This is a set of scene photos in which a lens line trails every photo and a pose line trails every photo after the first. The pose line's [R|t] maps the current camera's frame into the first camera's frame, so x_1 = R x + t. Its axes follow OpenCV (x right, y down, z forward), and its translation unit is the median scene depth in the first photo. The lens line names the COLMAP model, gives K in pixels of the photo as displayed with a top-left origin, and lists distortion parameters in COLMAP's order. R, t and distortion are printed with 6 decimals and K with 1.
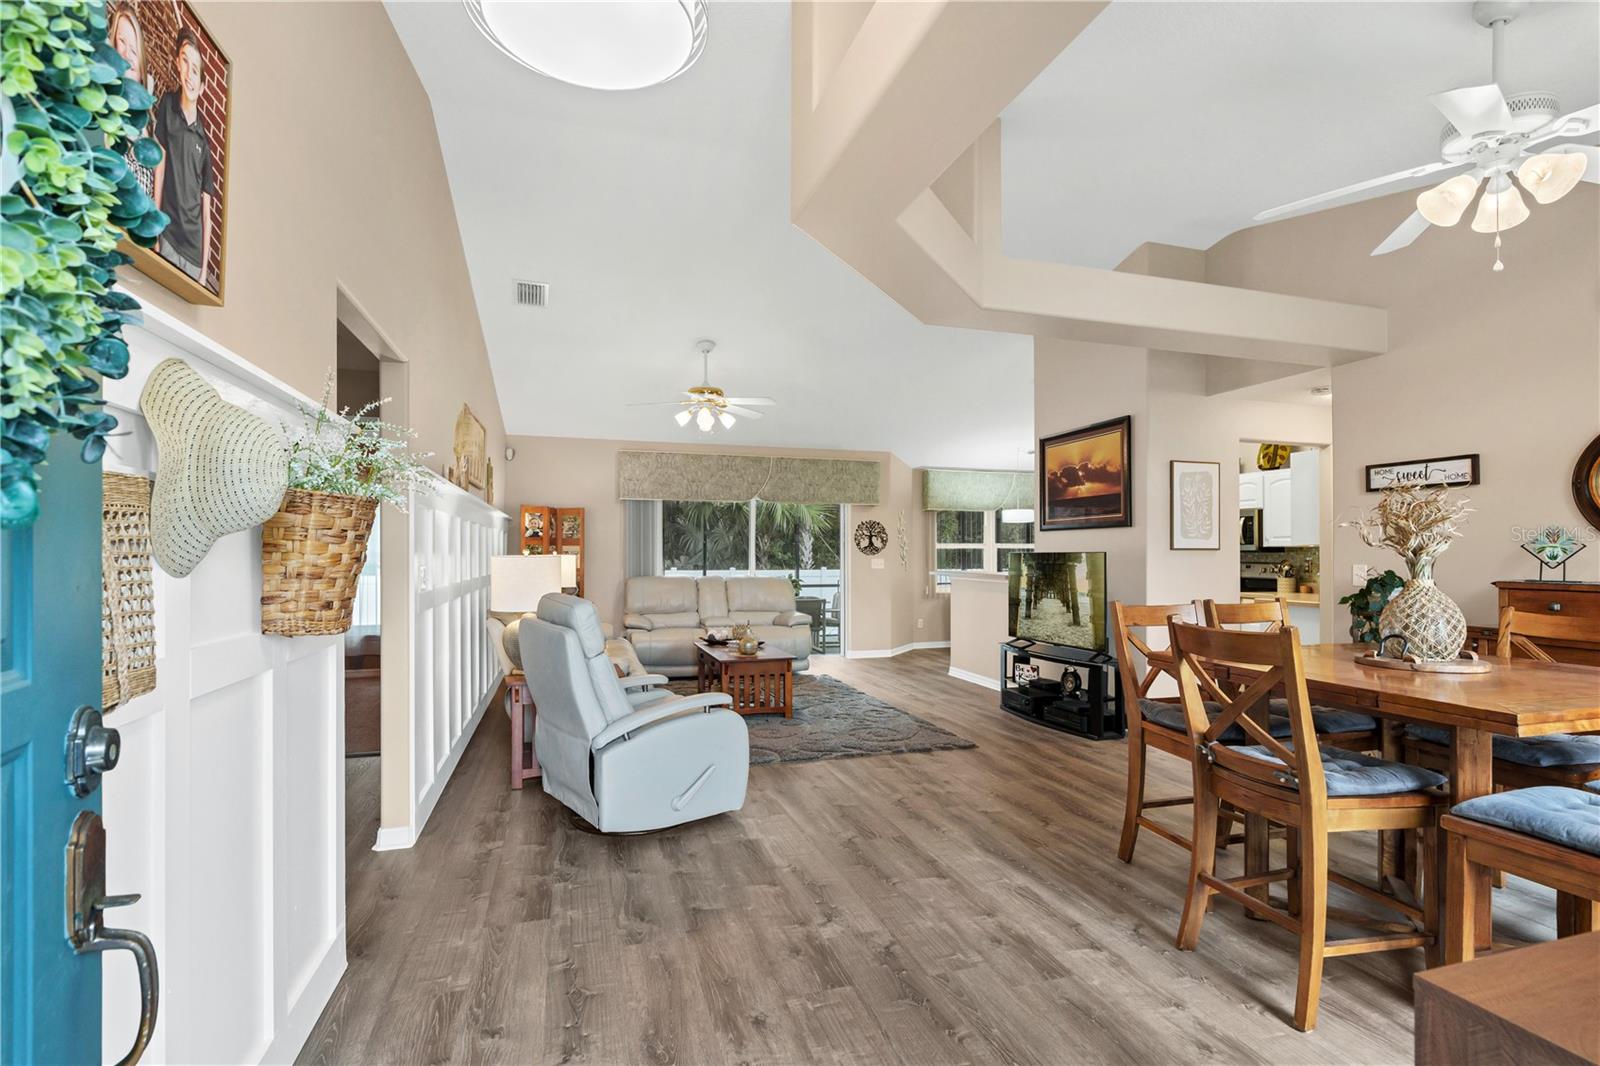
lens RADIAL K [[749.8, 0, 787.9], [0, 749.8, 544.8], [0, 0, 1]] dist [-0.009145, 0.001987]
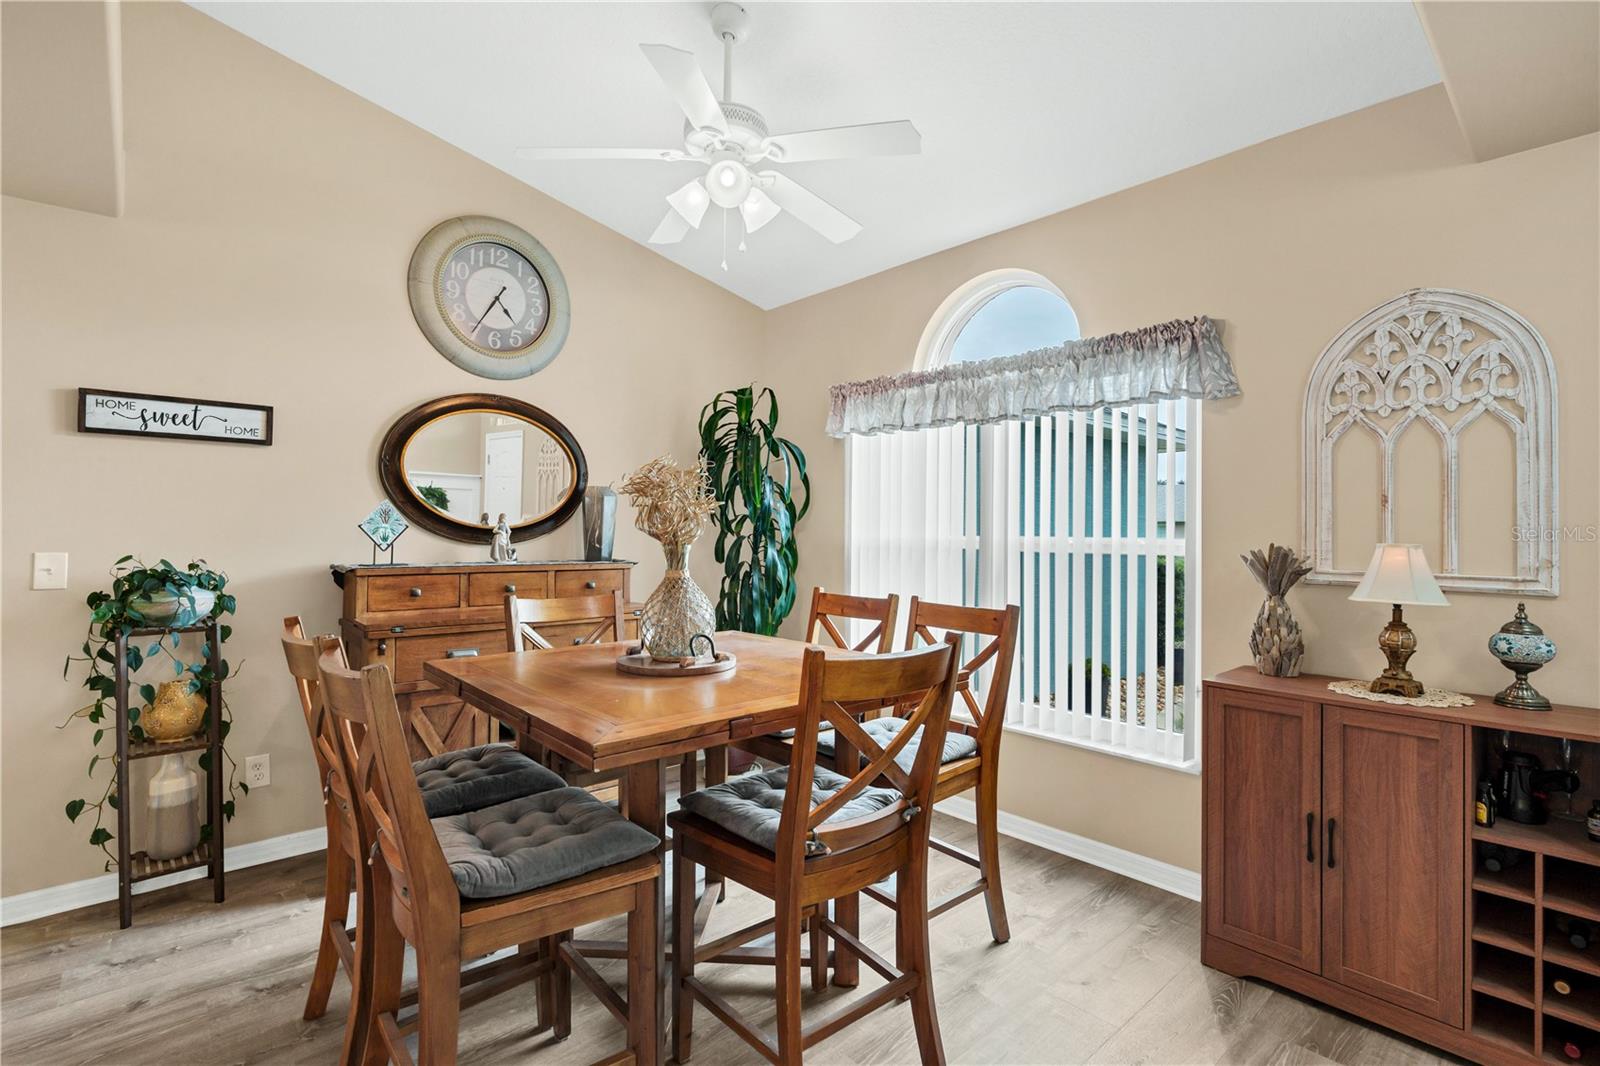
lens RADIAL K [[749.8, 0, 805.2], [0, 749.8, 521.8], [0, 0, 1]] dist [-0.009145, 0.001987]
pose [[-0.438557, 0.004456, 0.898692, -0.014727], [-0.019605, 0.999702, -0.014524, -0.000401], [-0.898489, -0.023988, -0.438339, 0.512602]]
